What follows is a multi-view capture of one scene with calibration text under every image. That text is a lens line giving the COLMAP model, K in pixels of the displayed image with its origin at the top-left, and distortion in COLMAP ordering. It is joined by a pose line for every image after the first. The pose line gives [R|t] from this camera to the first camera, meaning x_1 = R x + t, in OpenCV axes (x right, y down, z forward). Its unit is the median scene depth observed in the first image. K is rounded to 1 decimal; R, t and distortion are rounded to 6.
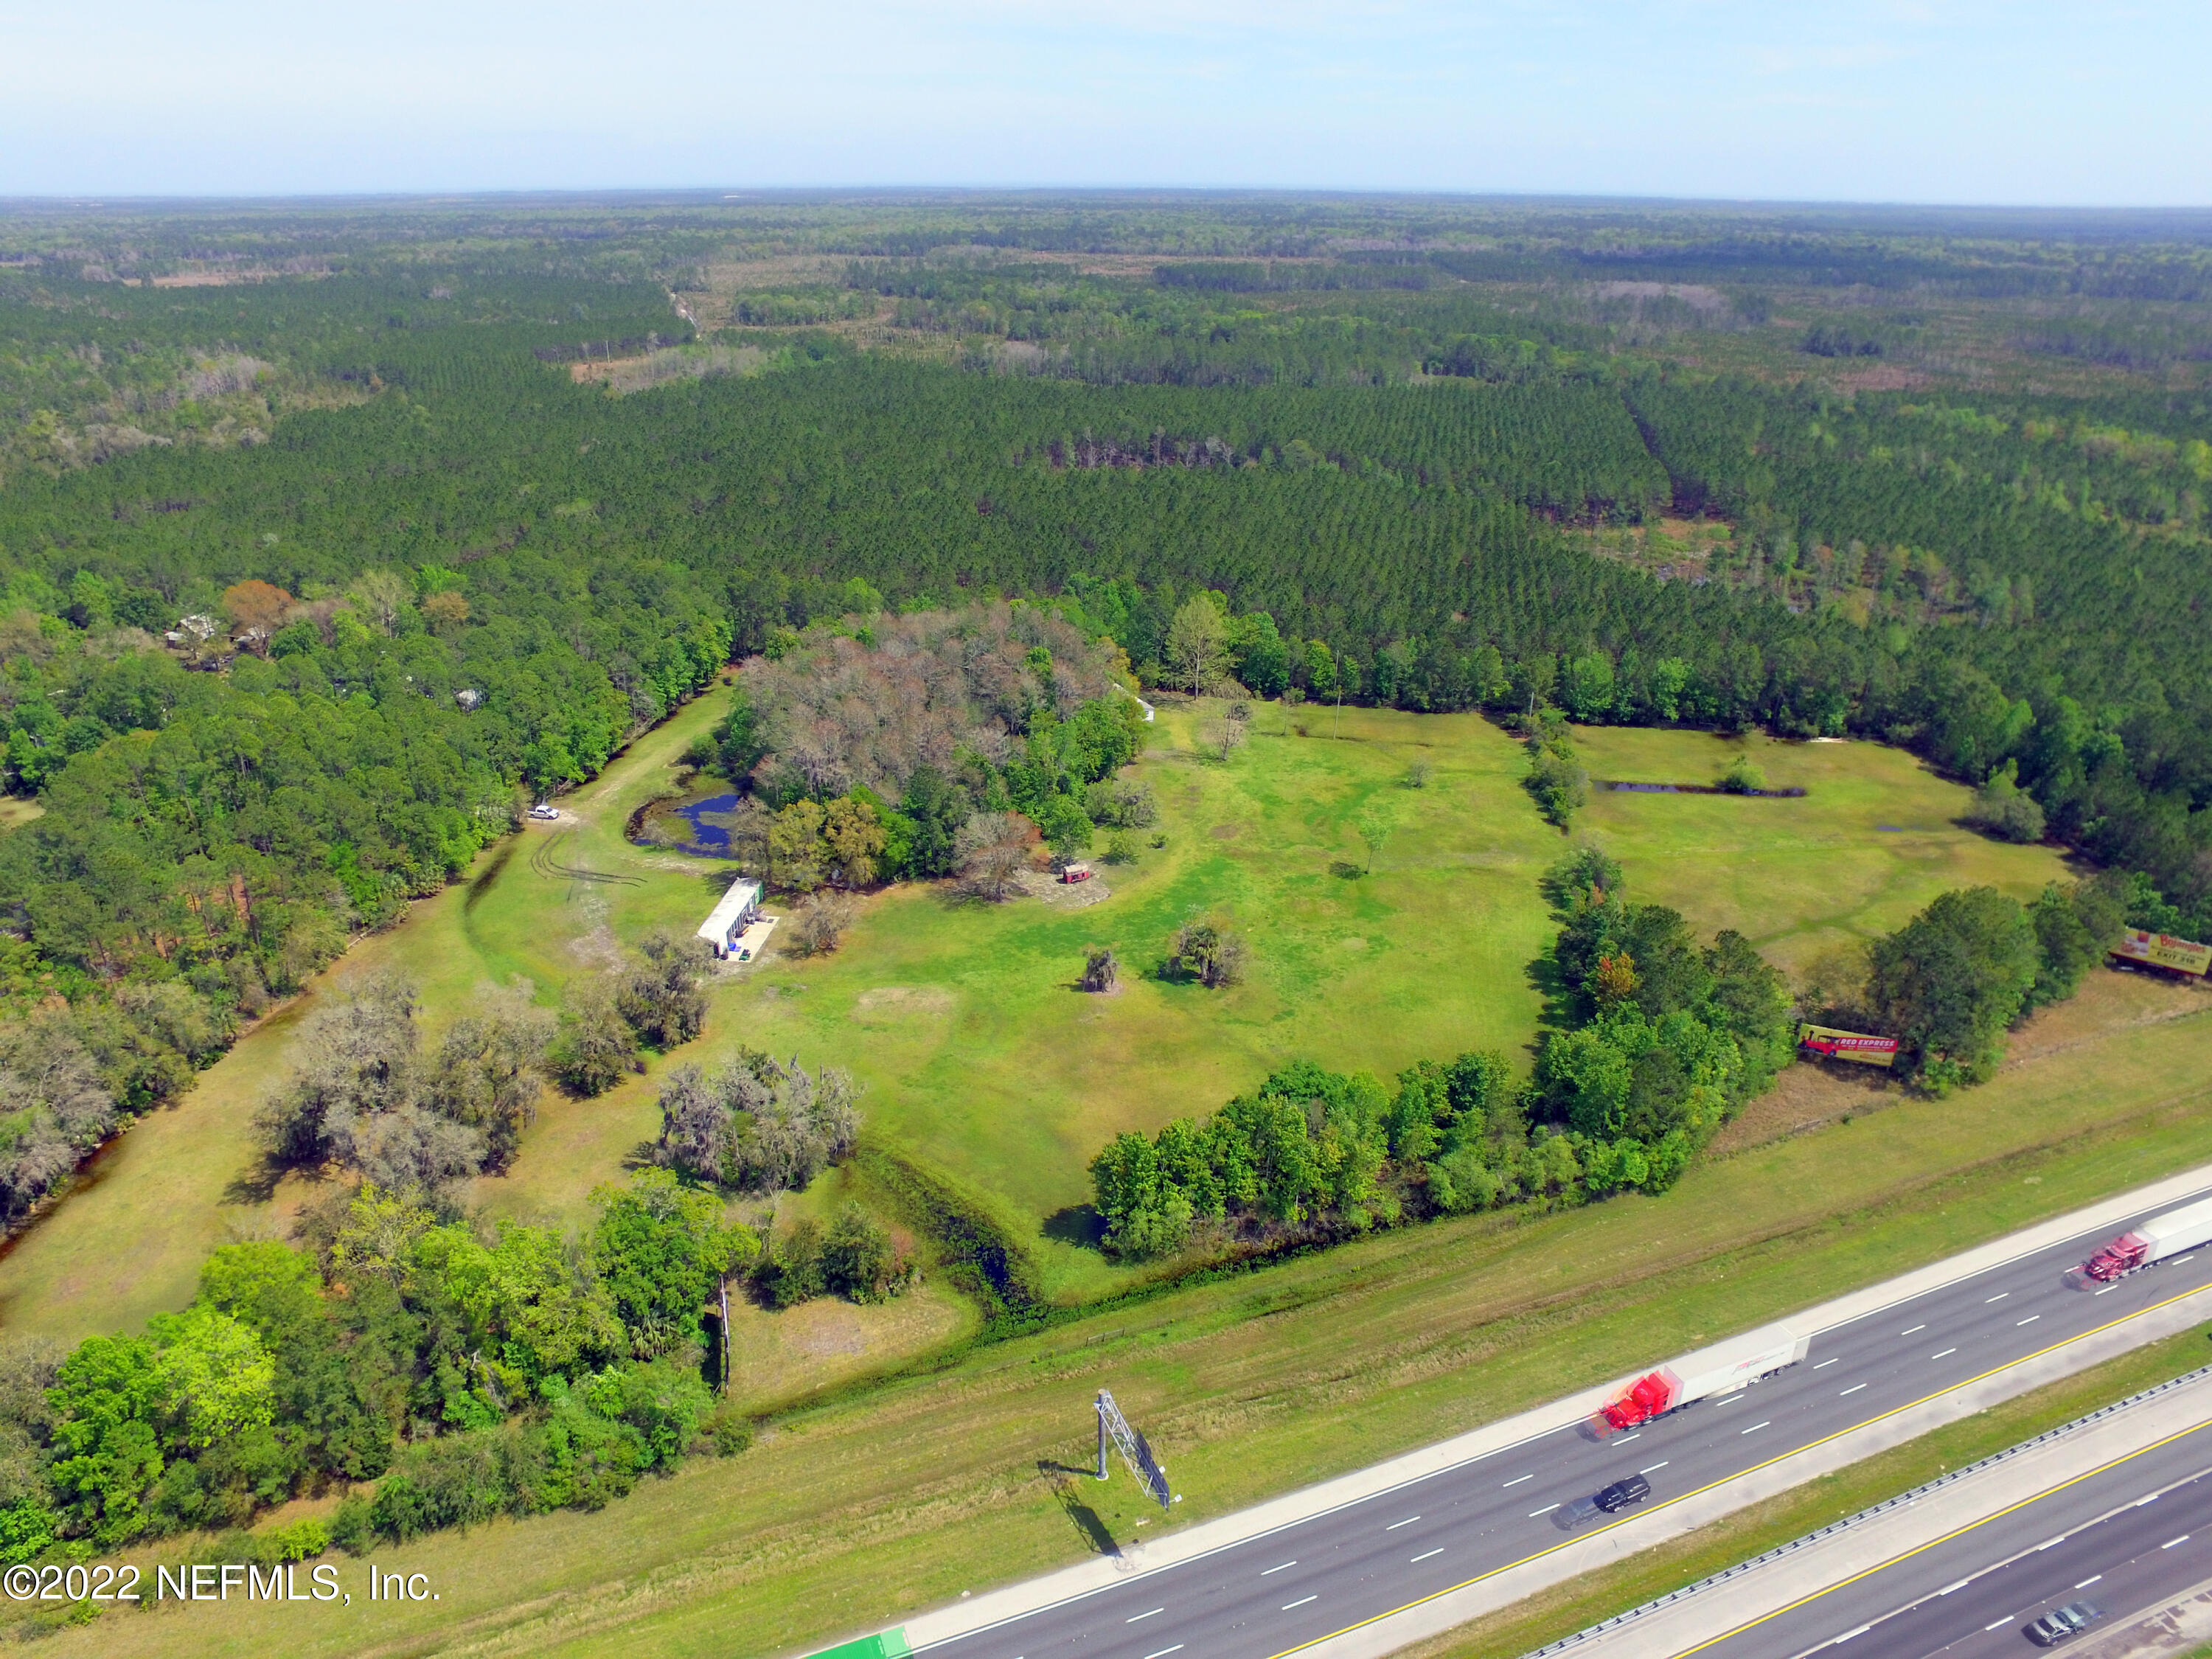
lens RADIAL K [[1484.5, 0, 1097.8], [0, 1484.5, 827.4], [0, 0, 1]] dist [-0.124711, 0.090091]
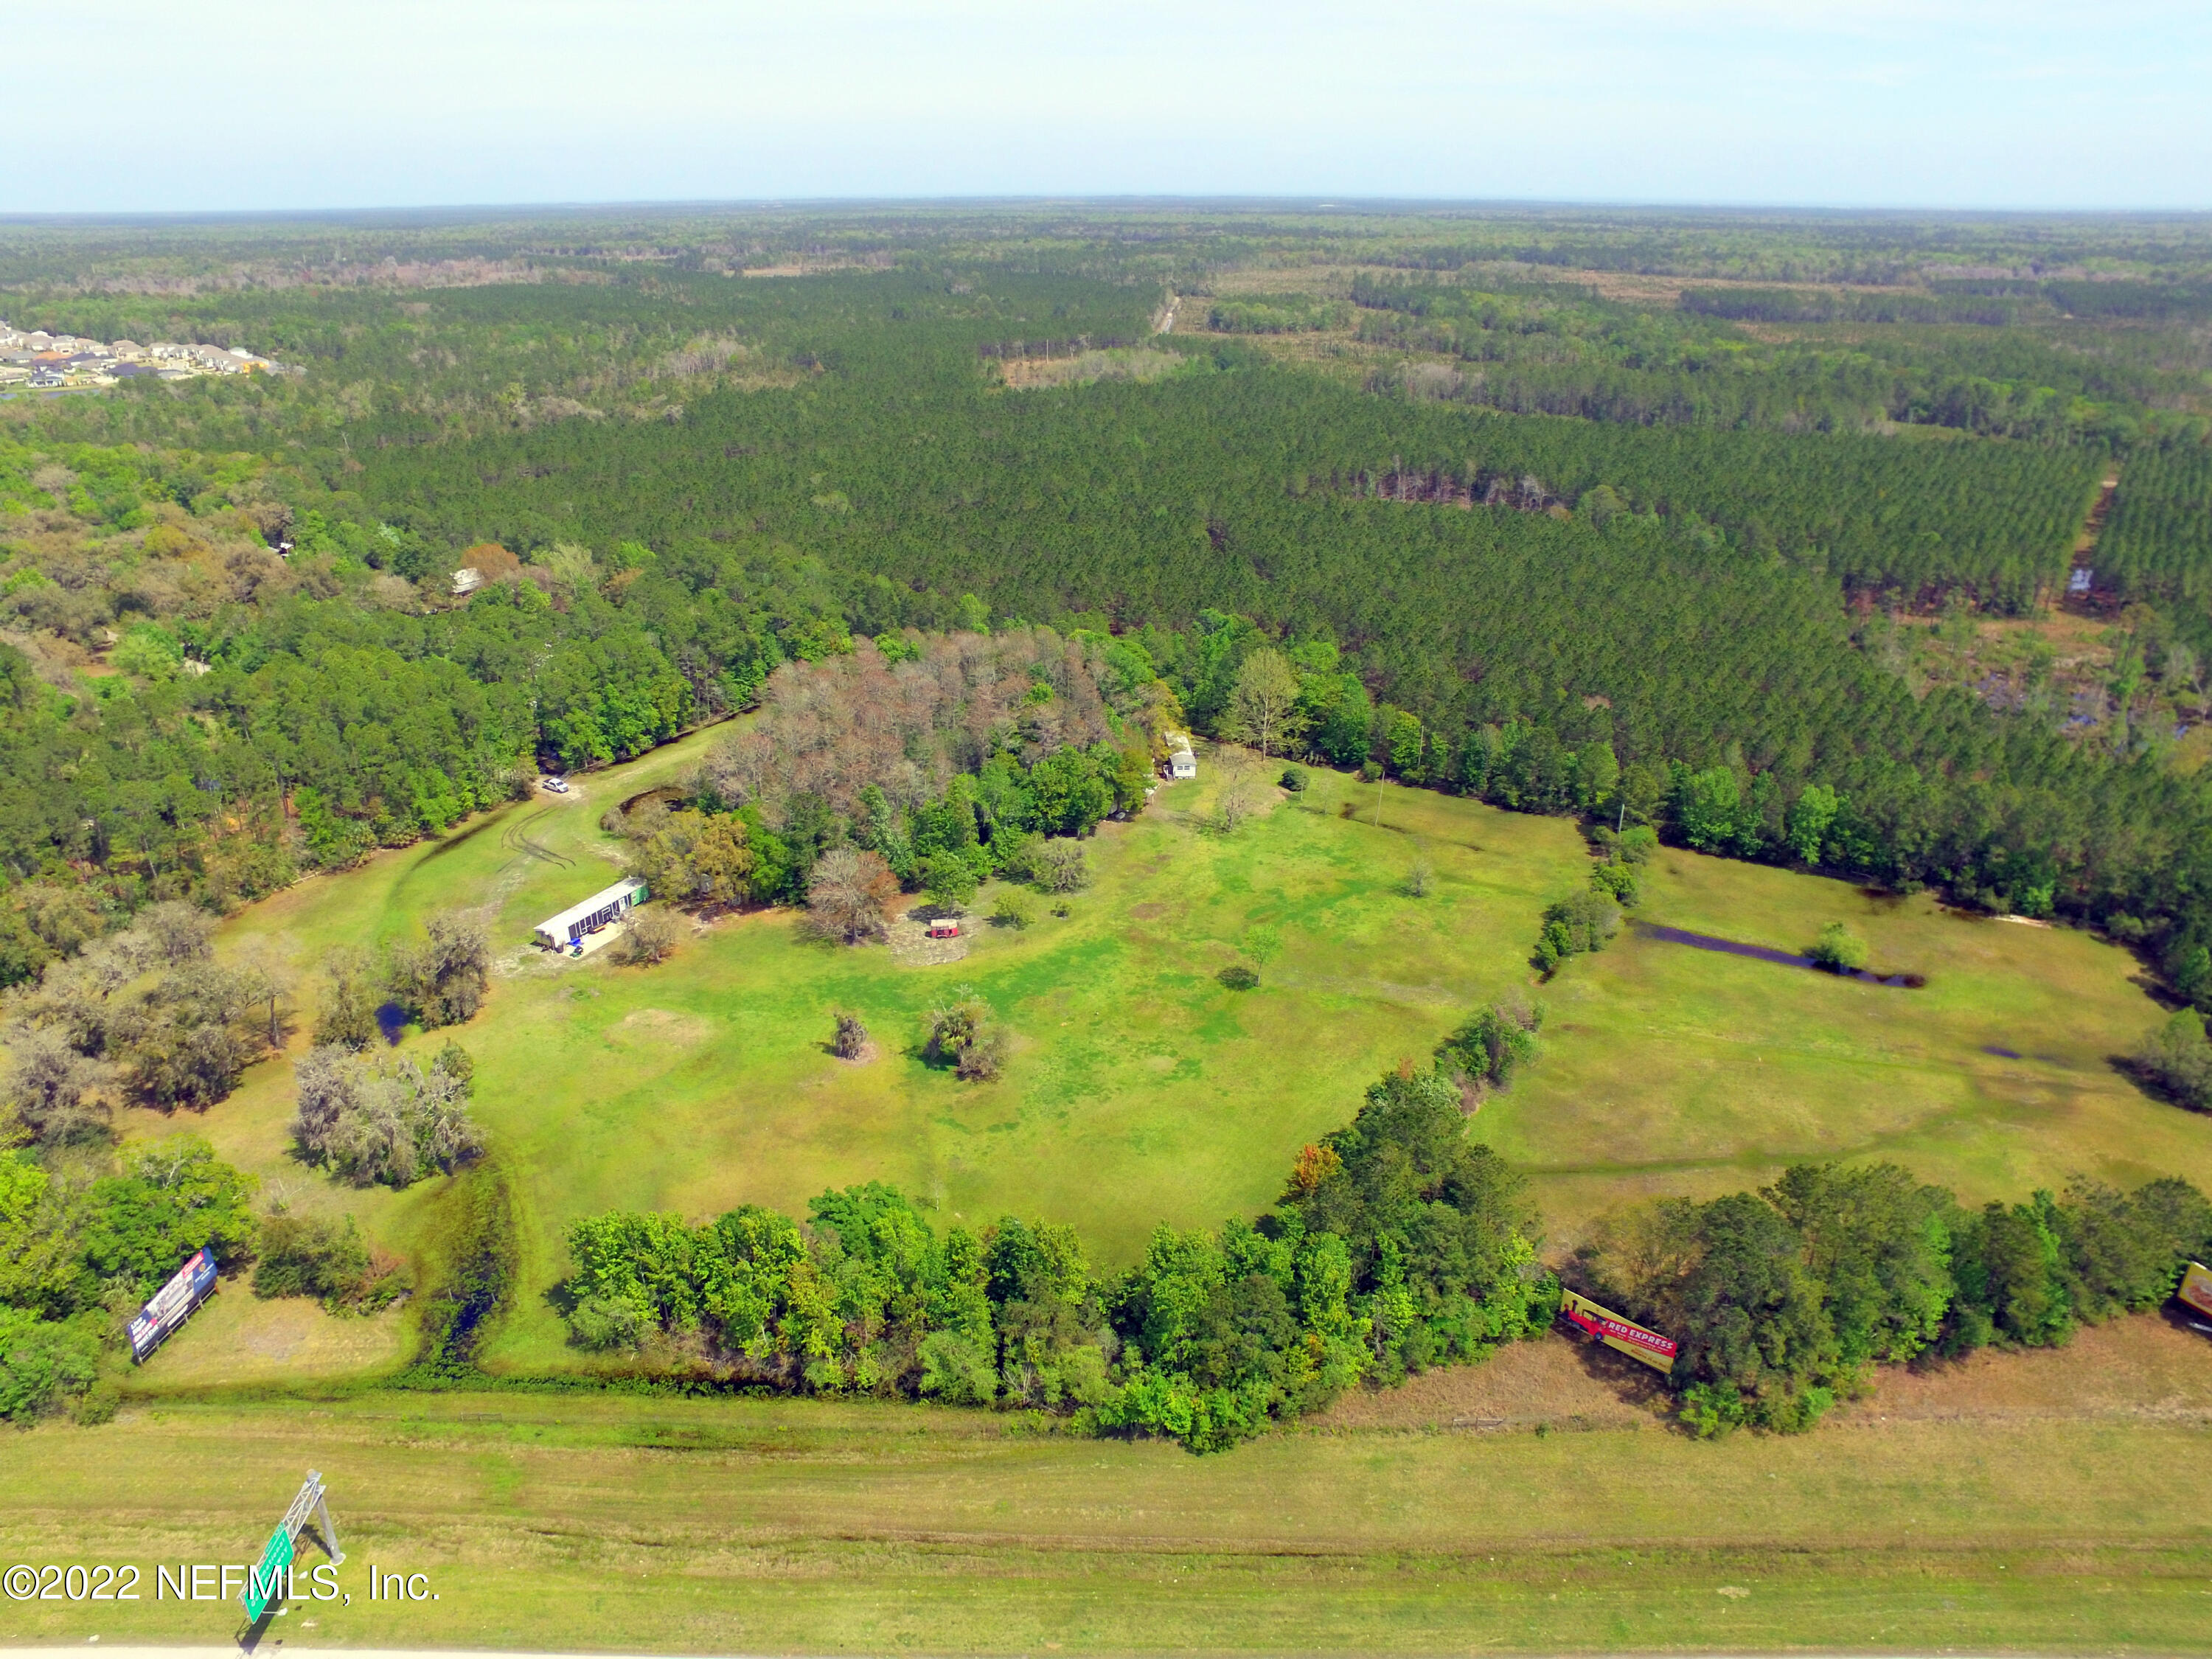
lens RADIAL K [[1484.5, 0, 1097.8], [0, 1484.5, 827.4], [0, 0, 1]] dist [-0.124711, 0.090091]
pose [[0.925582, 0.145816, -0.349337, 0.310004], [-0.148086, 0.988765, 0.020359, -0.051809], [0.348381, 0.032888, 0.936776, 0.122834]]
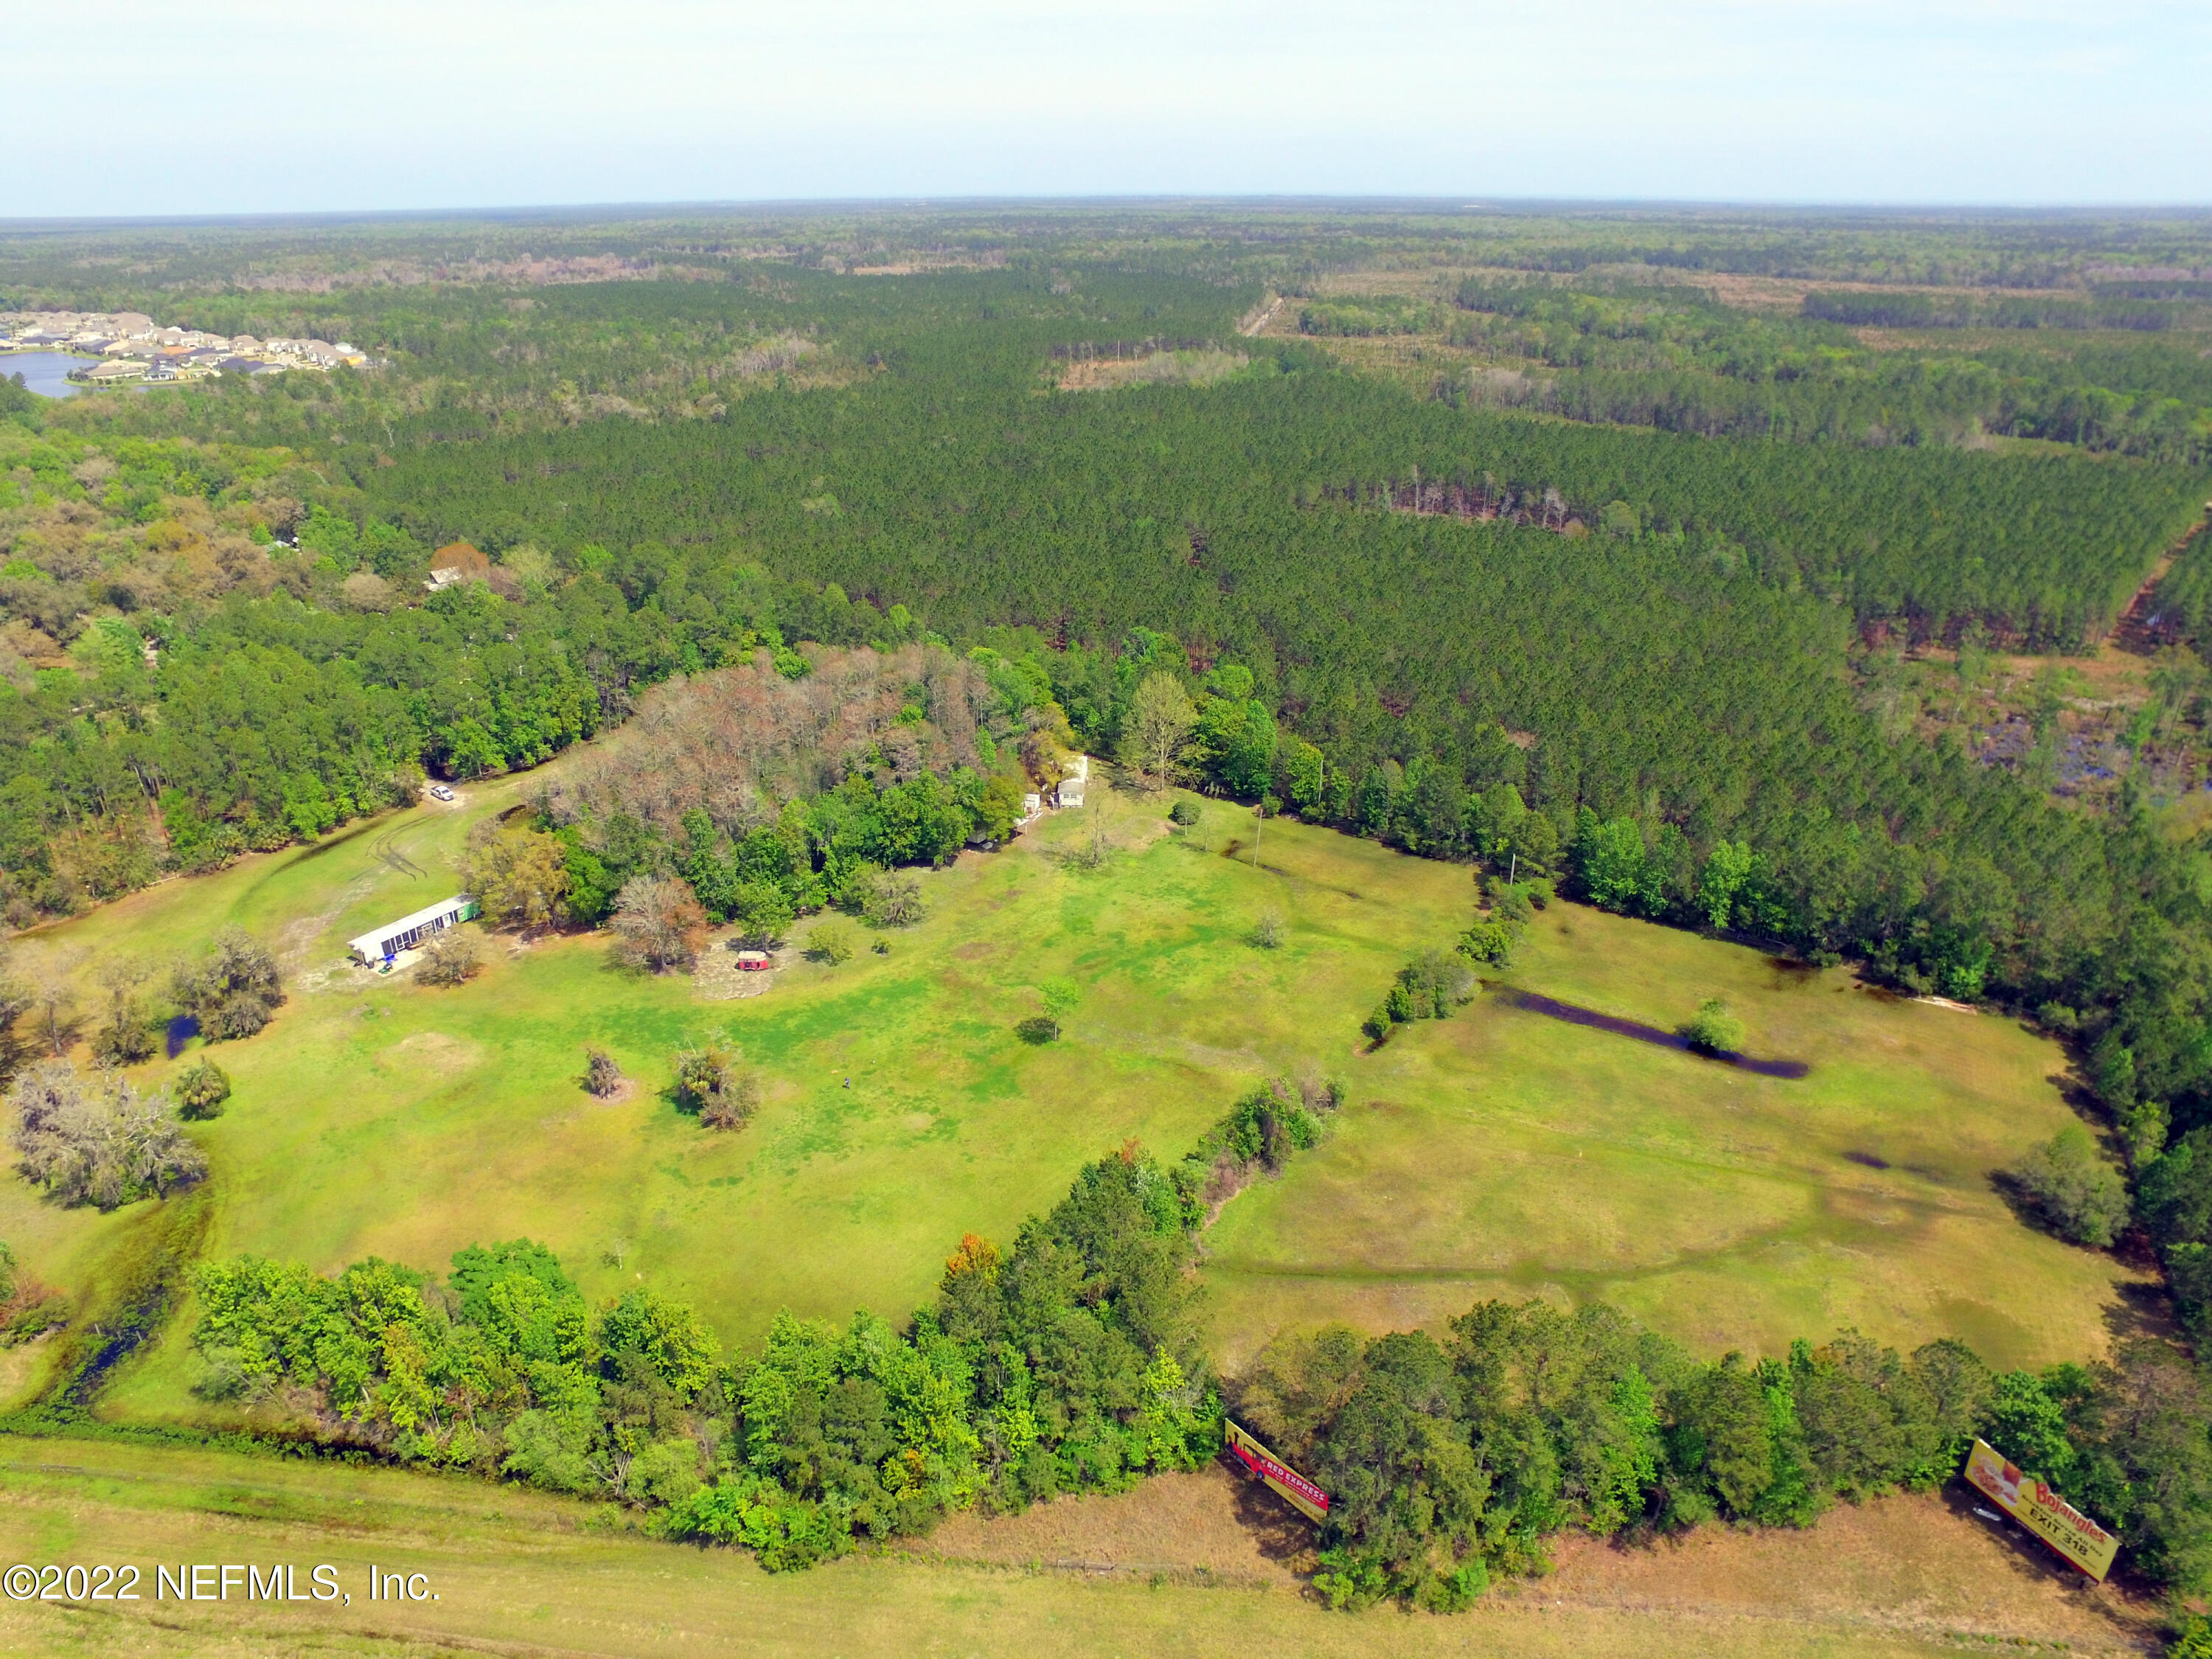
lens RADIAL K [[1484.5, 0, 1097.8], [0, 1484.5, 827.4], [0, 0, 1]] dist [-0.124711, 0.090091]
pose [[0.885163, 0.177720, -0.430003, 0.427060], [-0.180145, 0.983001, 0.035444, -0.093364], [0.428992, 0.046090, 0.902131, 0.220105]]
